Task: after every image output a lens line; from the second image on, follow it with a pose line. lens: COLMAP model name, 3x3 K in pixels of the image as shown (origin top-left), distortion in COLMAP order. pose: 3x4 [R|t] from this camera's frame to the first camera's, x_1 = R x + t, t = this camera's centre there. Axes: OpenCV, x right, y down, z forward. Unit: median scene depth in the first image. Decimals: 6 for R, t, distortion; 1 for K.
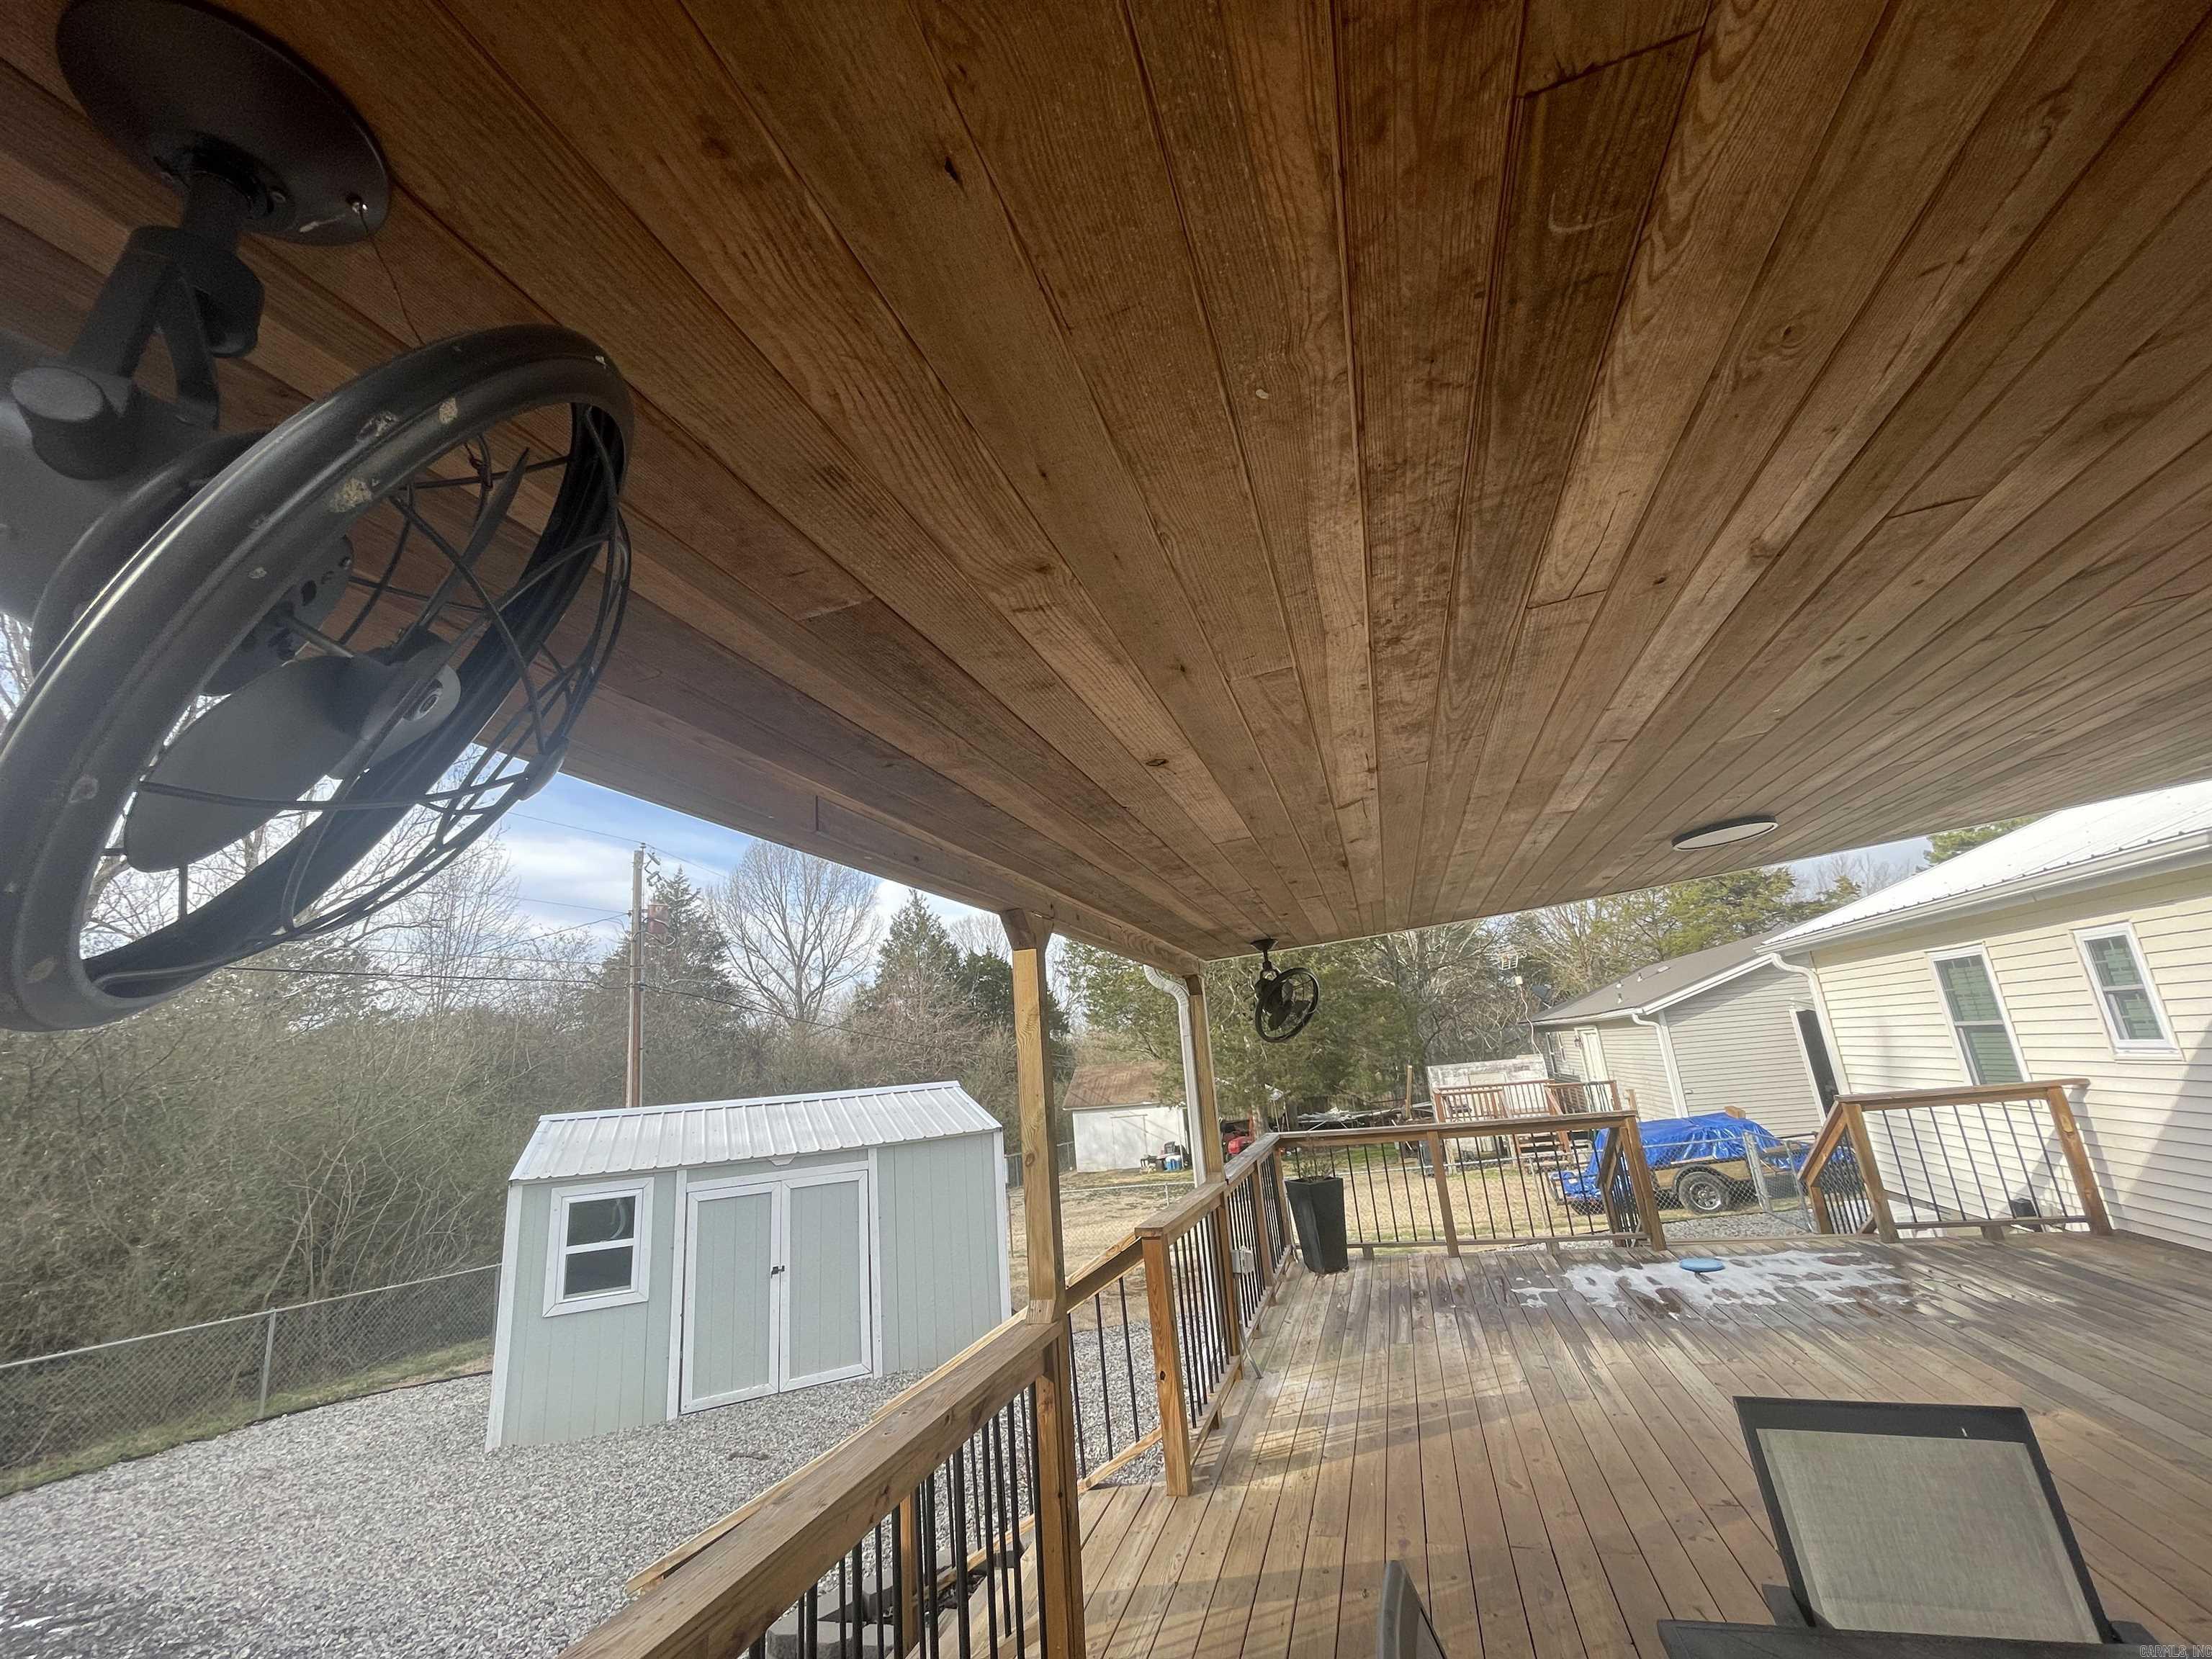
lens RADIAL K [[894.2, 0, 1104.2], [0, 894.2, 827.2], [0, 0, 1]] dist [-0.003911, 0.000166]
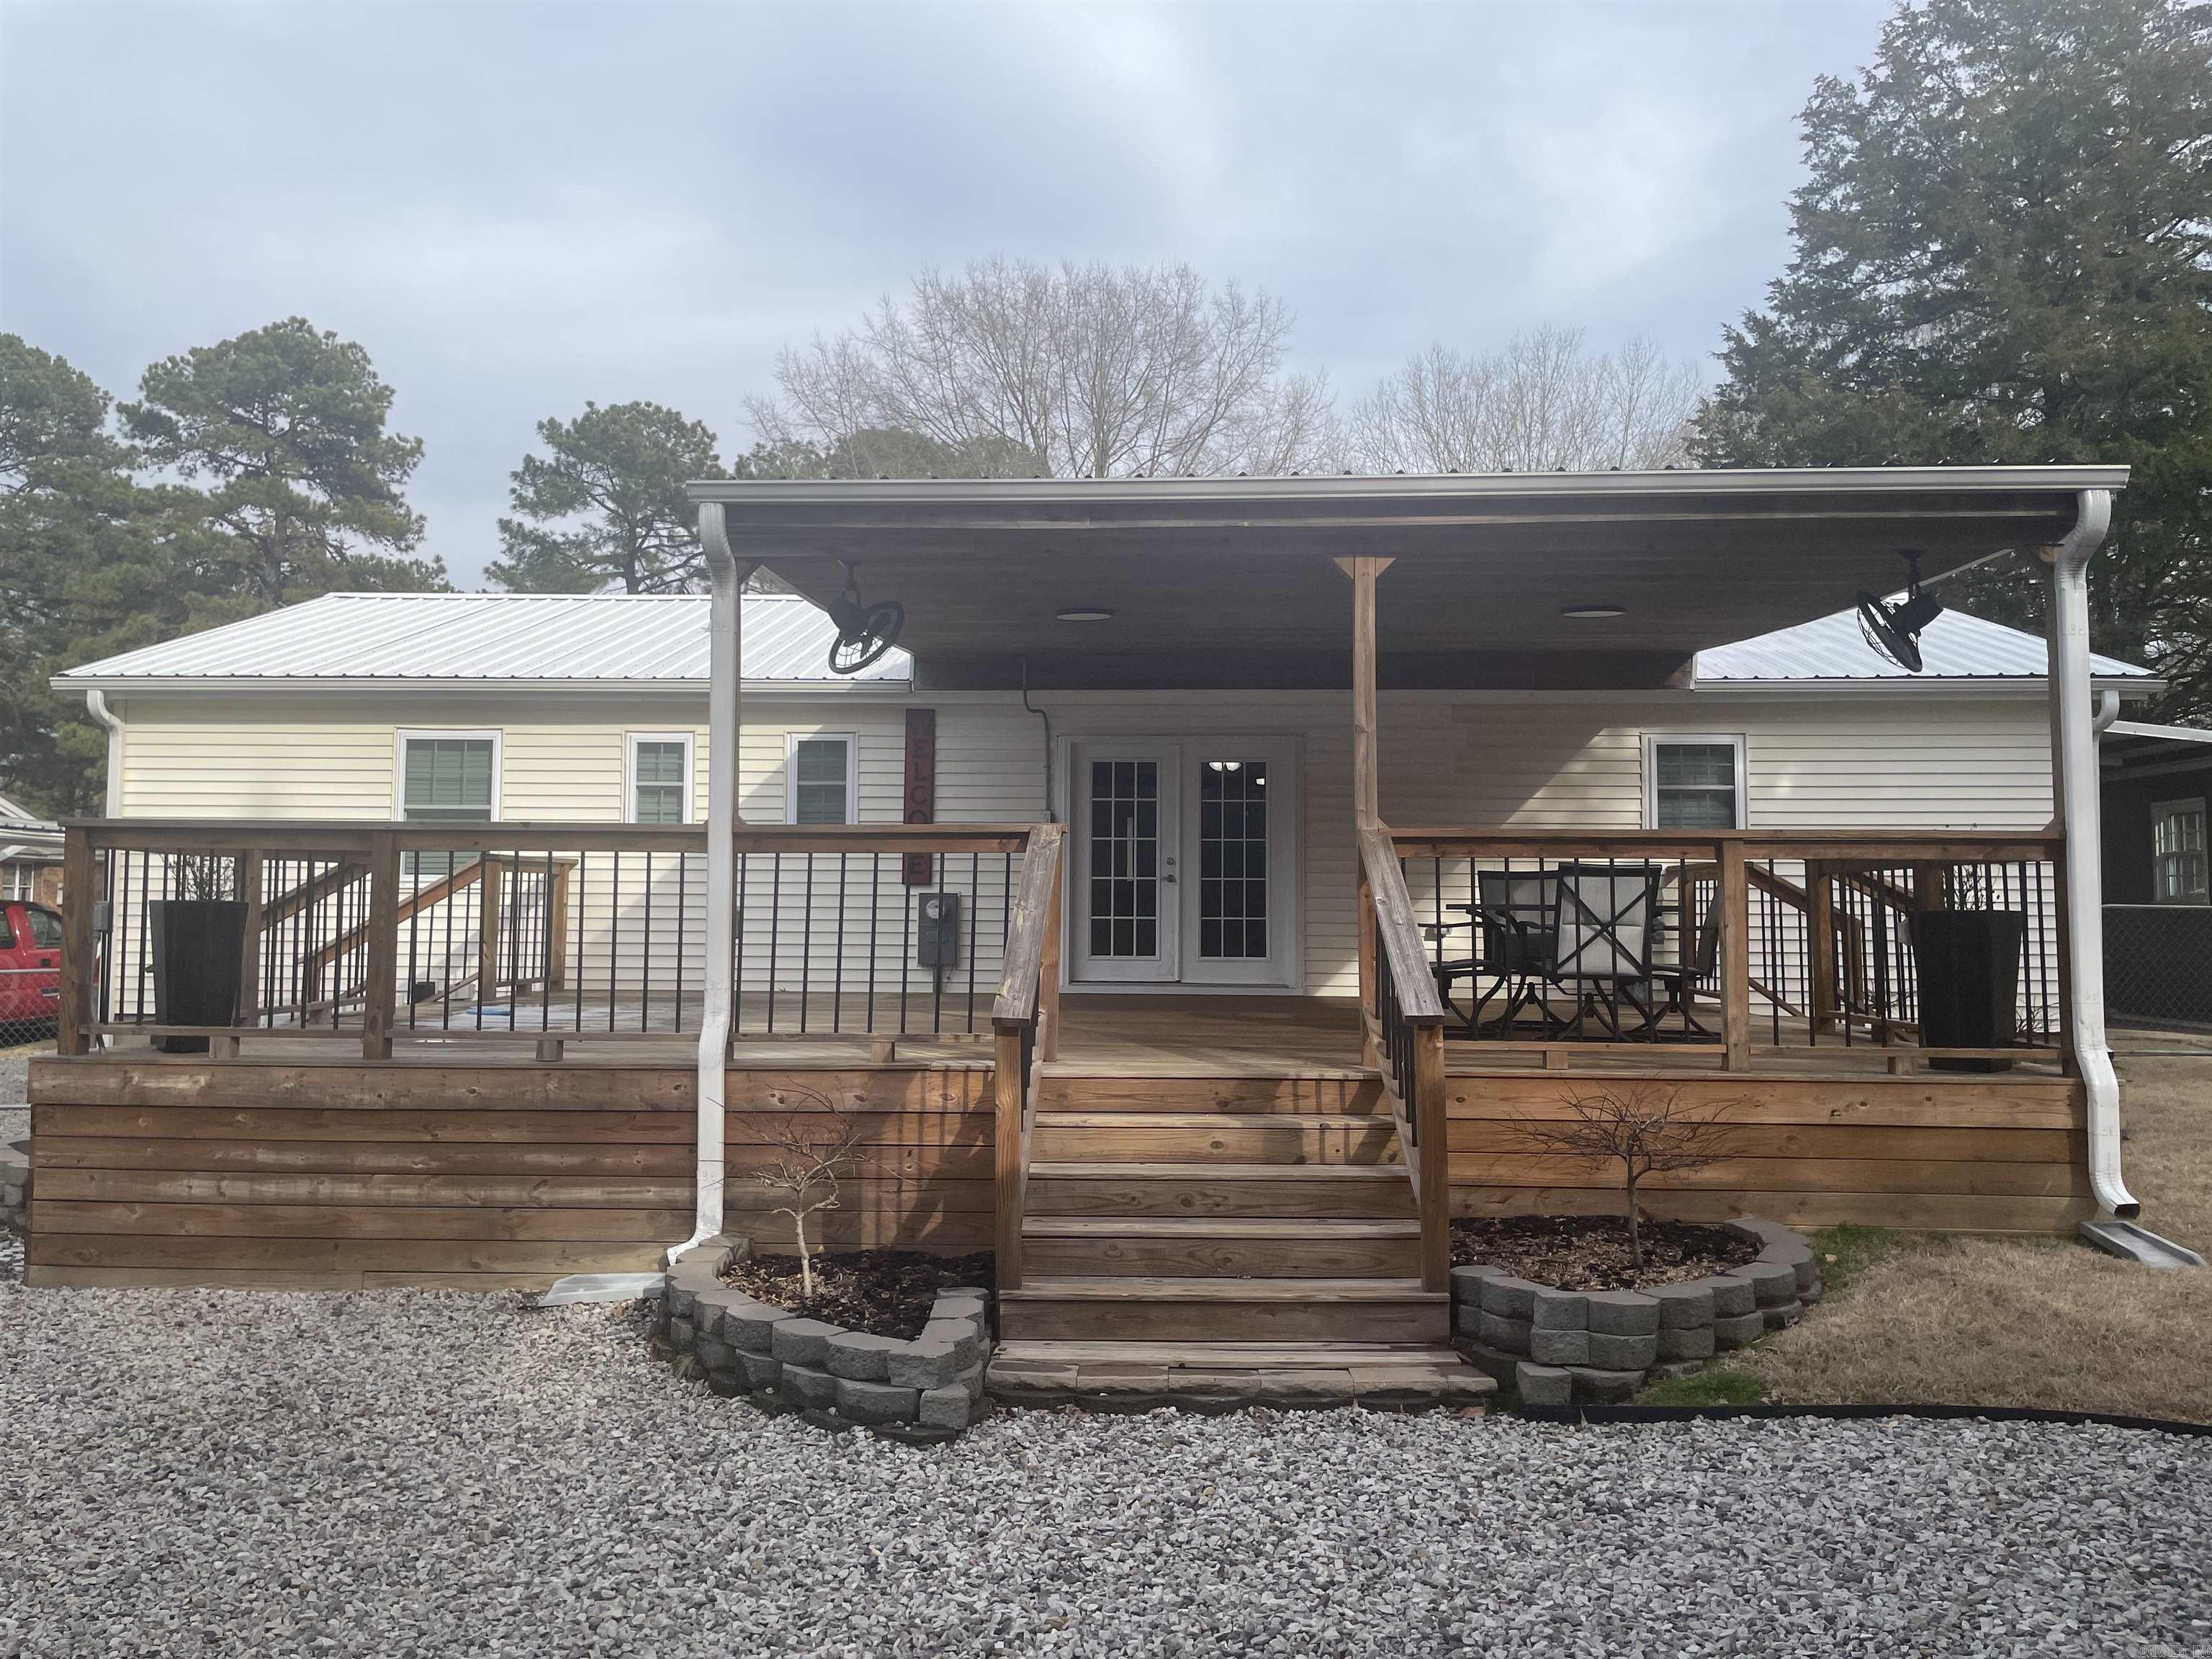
lens RADIAL K [[1691.1, 0, 1104.0], [0, 1691.1, 826.2], [0, 0, 1]] dist [0.036381, 0.001743]
pose [[-0.250986, 0.136179, 0.958364, -0.802809], [-0.239624, 0.950499, -0.197817, 0.362580], [-0.937863, -0.279296, -0.205930, 0.590780]]
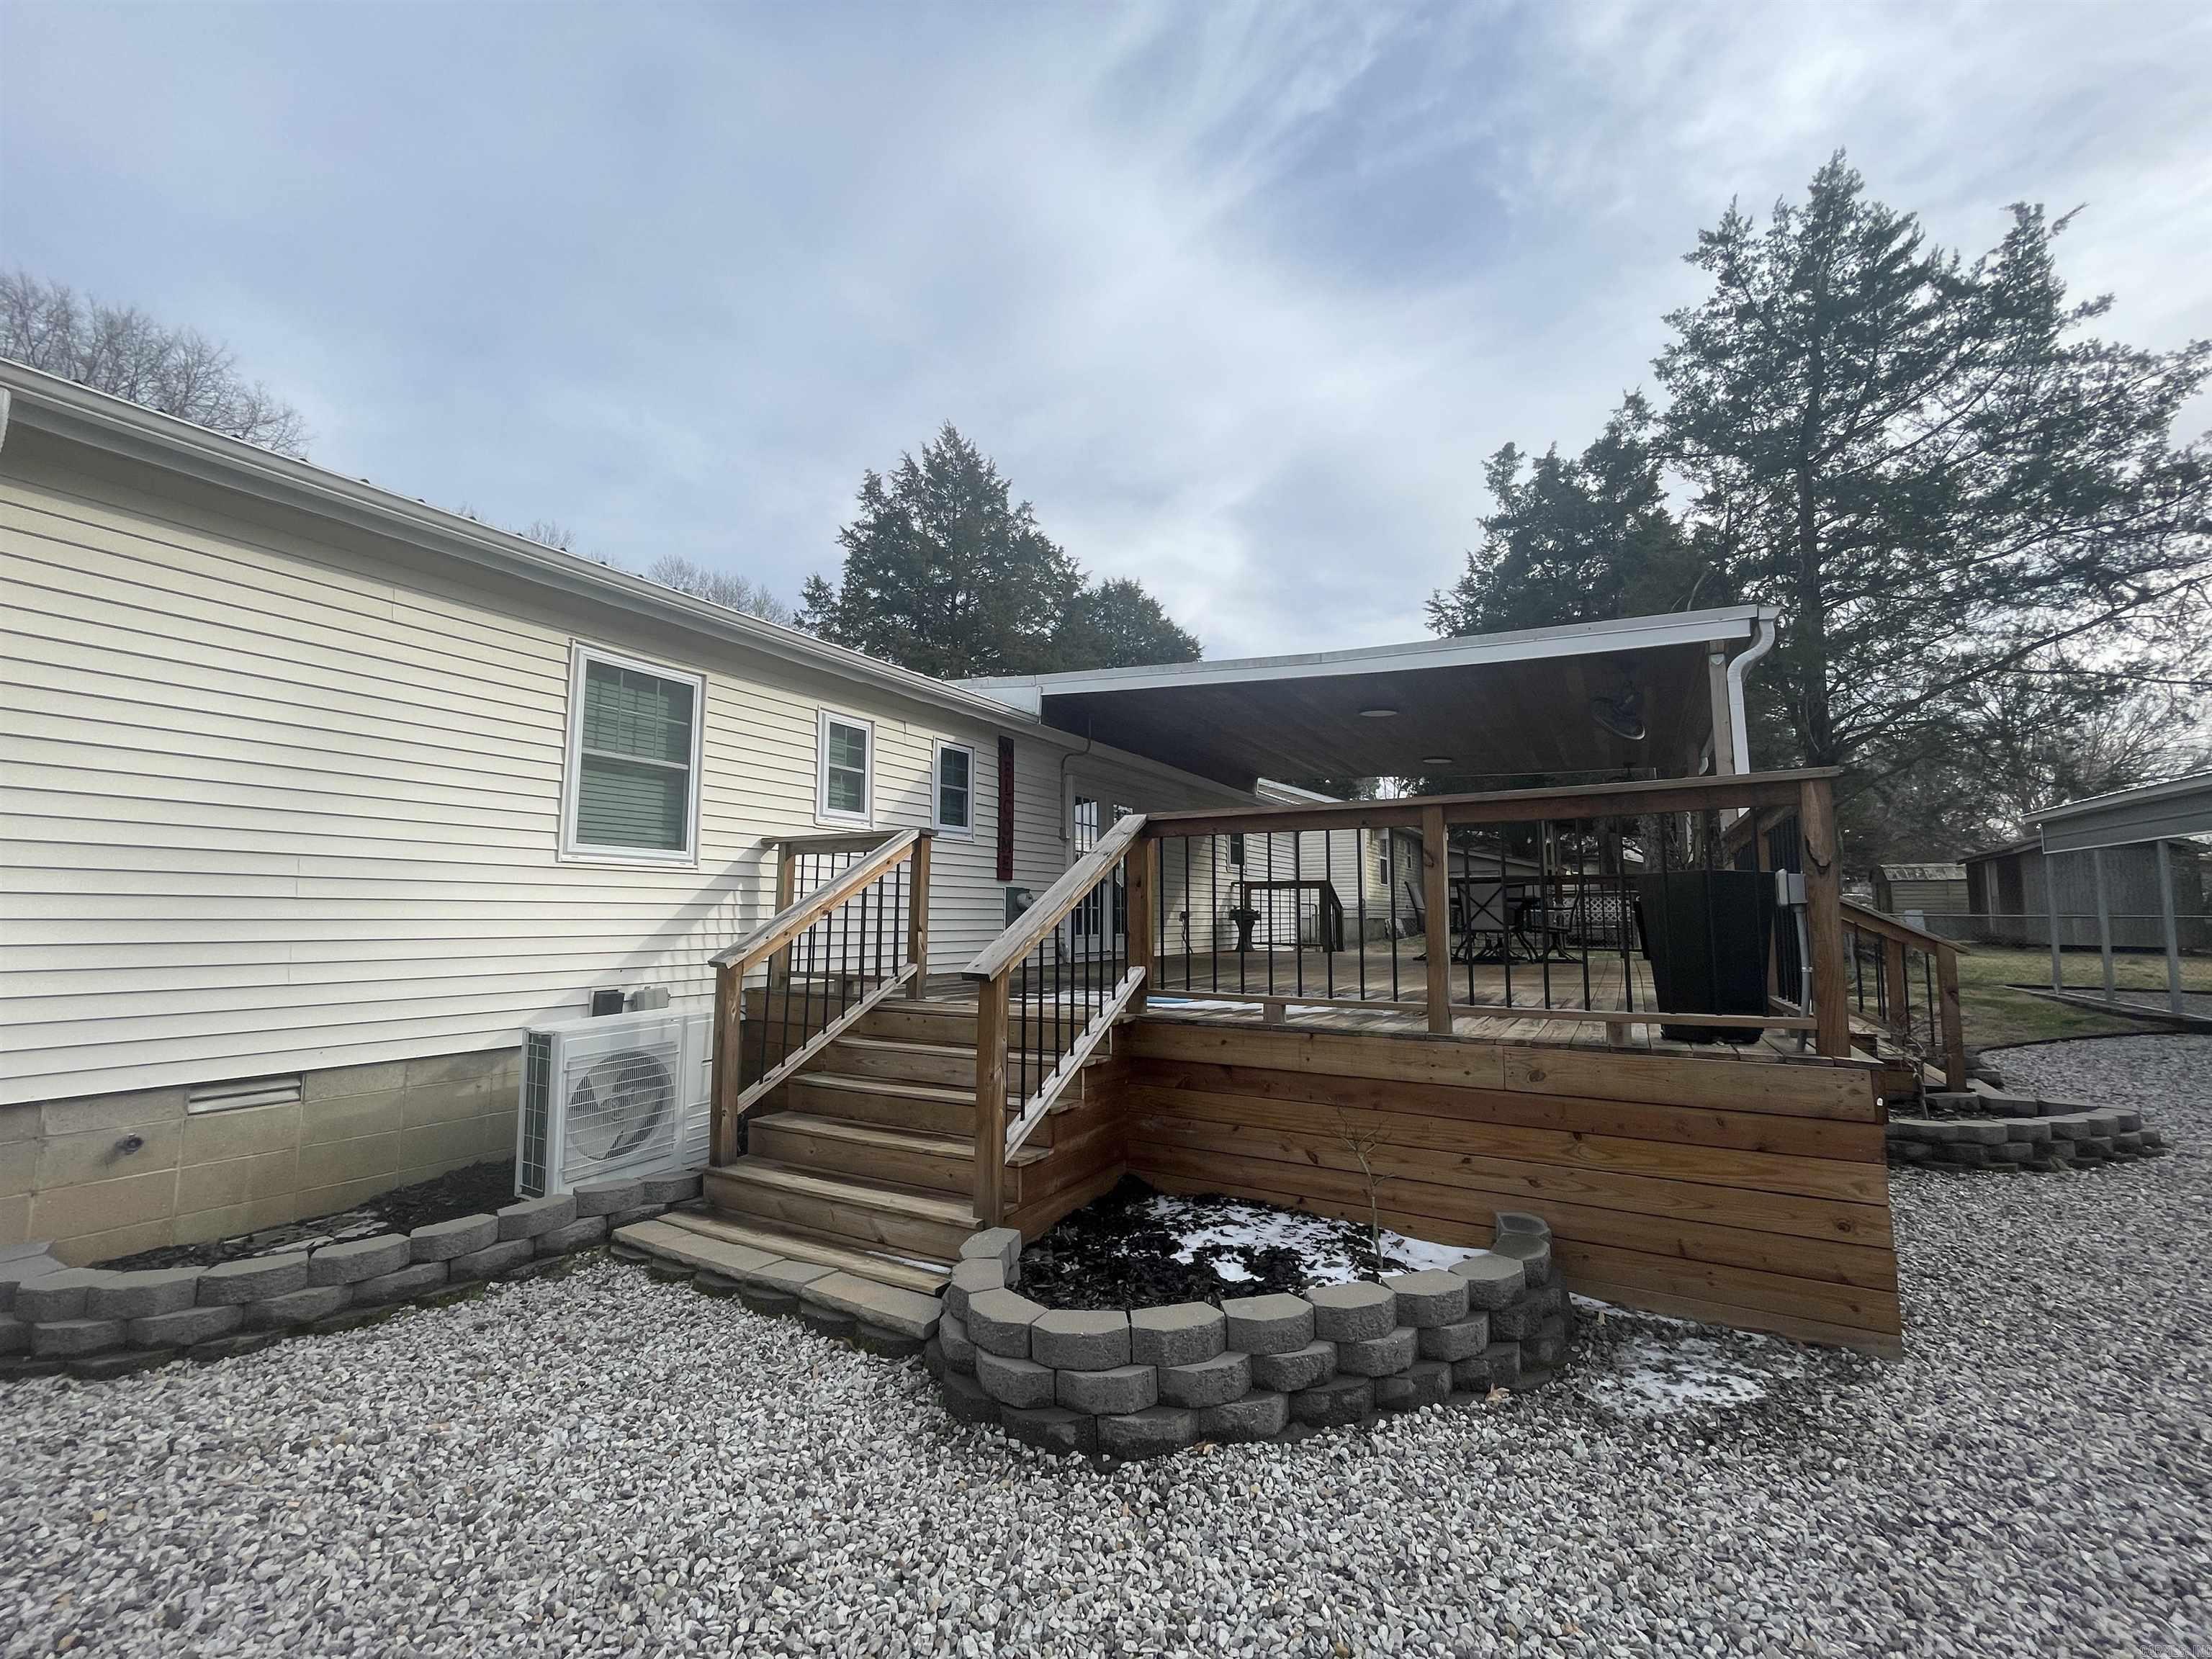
lens RADIAL K [[894.2, 0, 1104.2], [0, 894.2, 835.4], [0, 0, 1]] dist [-0.003911, 0.000166]
pose [[-0.972451, 0.106615, 0.207296, 0.381036], [0.025042, 0.931912, -0.361820, 0.467743], [-0.231758, -0.346661, -0.908908, 1.309080]]
